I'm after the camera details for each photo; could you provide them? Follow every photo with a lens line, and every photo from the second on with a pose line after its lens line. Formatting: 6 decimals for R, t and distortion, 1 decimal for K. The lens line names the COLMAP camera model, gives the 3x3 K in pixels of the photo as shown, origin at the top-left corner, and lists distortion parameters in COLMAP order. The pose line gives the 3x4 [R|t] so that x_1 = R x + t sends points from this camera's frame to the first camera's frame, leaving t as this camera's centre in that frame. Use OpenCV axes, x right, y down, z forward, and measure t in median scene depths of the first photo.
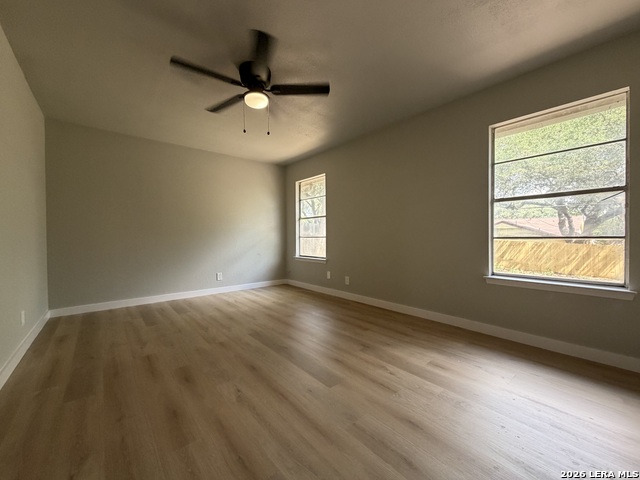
lens RADIAL K [[256.0, 0, 320.0], [0, 256.0, 240.0], [0, 0, 1]] dist [-0.001306, -0.000292]
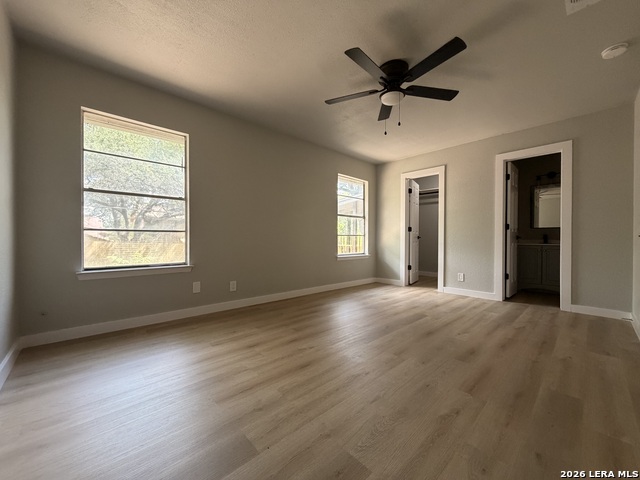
lens RADIAL K [[258.0, 0, 320.0], [0, 258.0, 240.0], [0, 0, 1]] dist [0.001100, 0.000228]
pose [[-0.051213, 0.000211, 0.998688, -1.319605], [0.002876, 0.999996, -0.000064, 0.023768], [-0.998684, 0.002869, -0.051214, 1.392260]]
